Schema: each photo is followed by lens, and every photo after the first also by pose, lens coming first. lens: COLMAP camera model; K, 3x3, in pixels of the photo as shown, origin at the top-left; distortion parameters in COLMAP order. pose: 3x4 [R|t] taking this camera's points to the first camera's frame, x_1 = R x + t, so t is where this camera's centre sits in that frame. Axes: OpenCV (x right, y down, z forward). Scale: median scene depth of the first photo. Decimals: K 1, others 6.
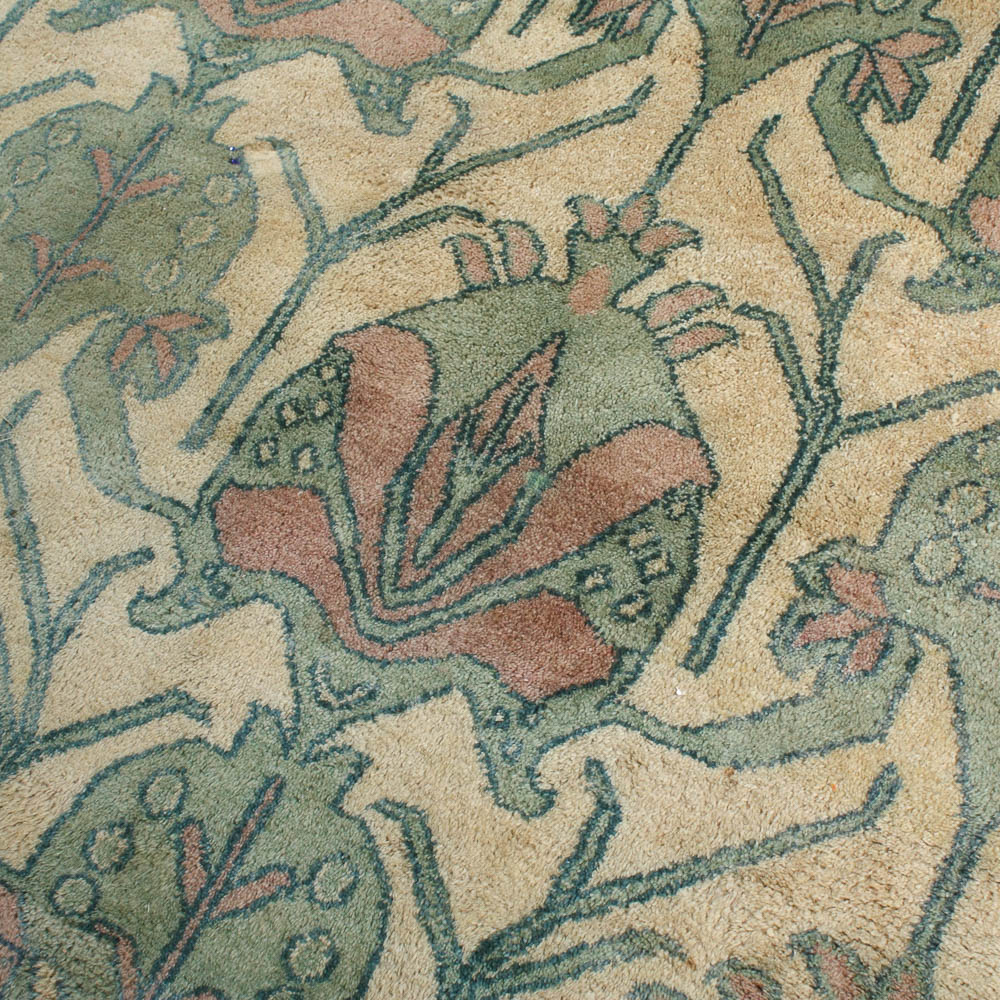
lens RADIAL K [[1794.4, 0, 499.6], [0, 1794.4, 503.1], [0, 0, 1]] dist [-0.088258, 0.000000]
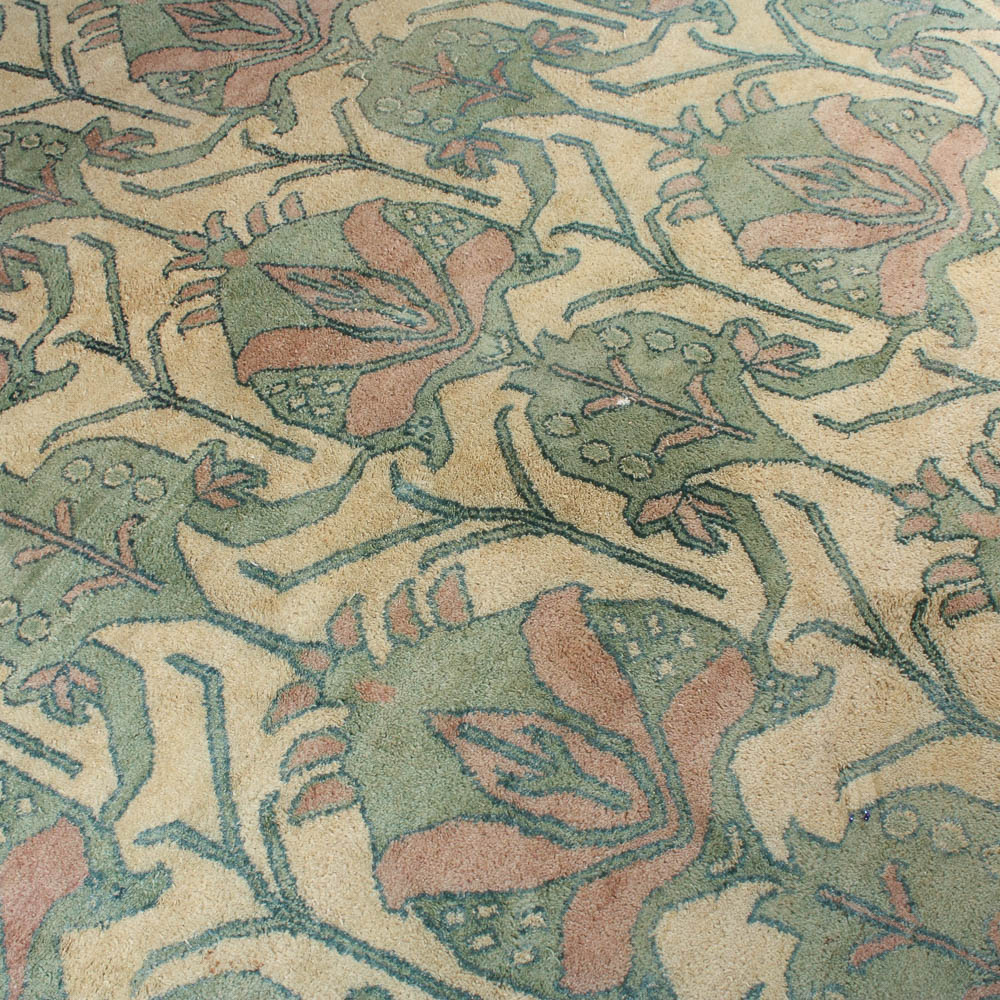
lens RADIAL K [[1290.2, 0, 498.8], [0, 1290.2, 495.6], [0, 0, 1]] dist [-0.132648, 0.000000]
pose [[-0.027520, -0.702246, 0.711402, -0.629692], [0.903675, 0.286759, 0.318026, -0.790218], [-0.427334, 0.651628, 0.626711, 0.562215]]
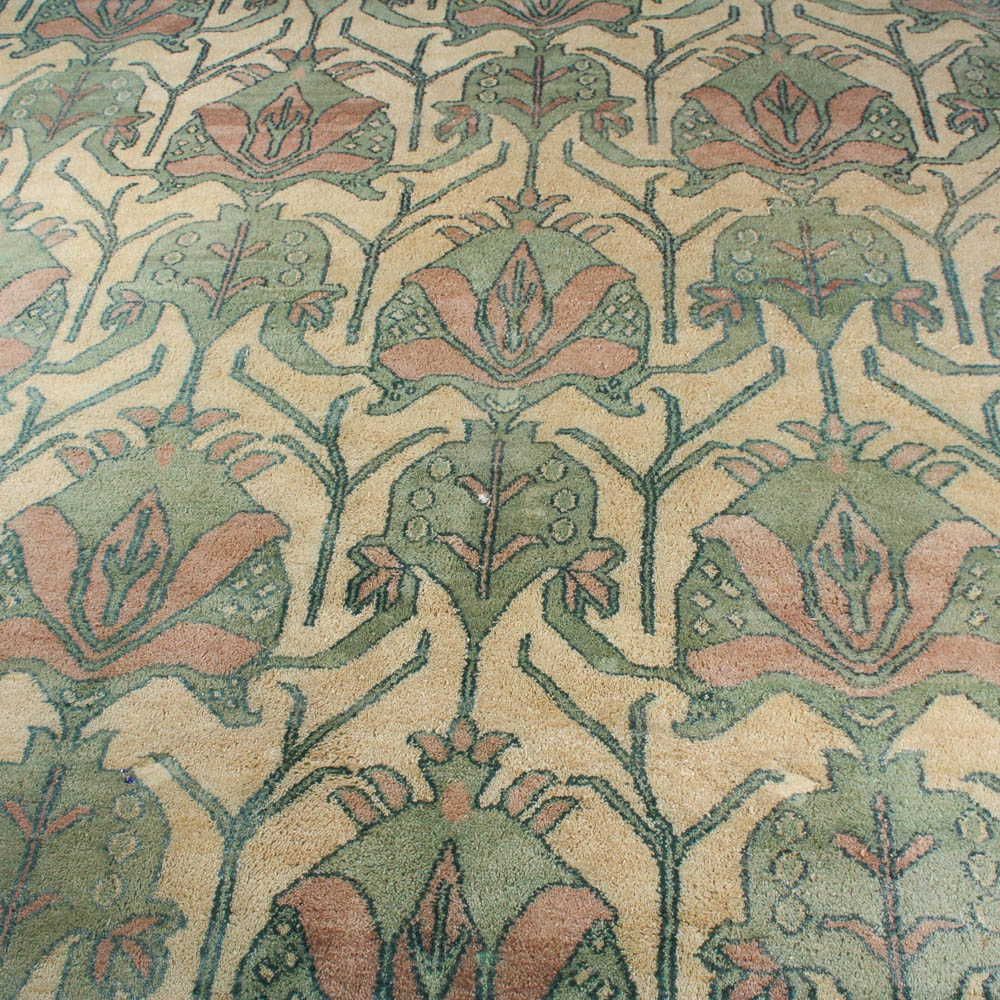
lens RADIAL K [[1290.2, 0, 501.7], [0, 1290.2, 493.9], [0, 0, 1]] dist [-0.132648, 0.000000]
pose [[0.898658, -0.232263, 0.372112, -0.226330], [0.320340, 0.927013, -0.195009, -0.138826], [-0.299660, 0.294449, 0.907471, 0.067828]]
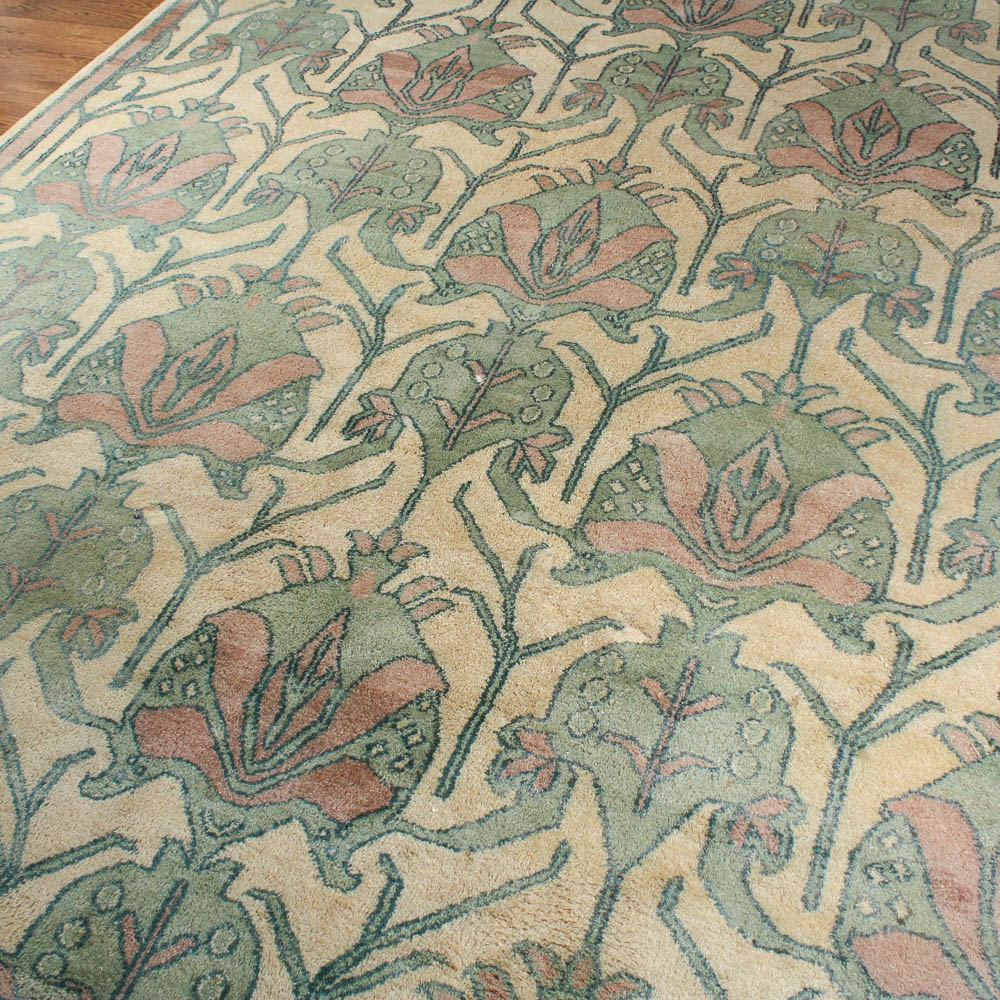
lens RADIAL K [[1290.2, 0, 478.8], [0, 1290.2, 490.6], [0, 0, 1]] dist [-0.132648, 0.000000]
pose [[0.984338, -0.013499, 0.175772, -0.054674], [0.059254, 0.964389, -0.257765, 0.114977], [-0.166033, 0.264143, 0.950085, -0.173493]]
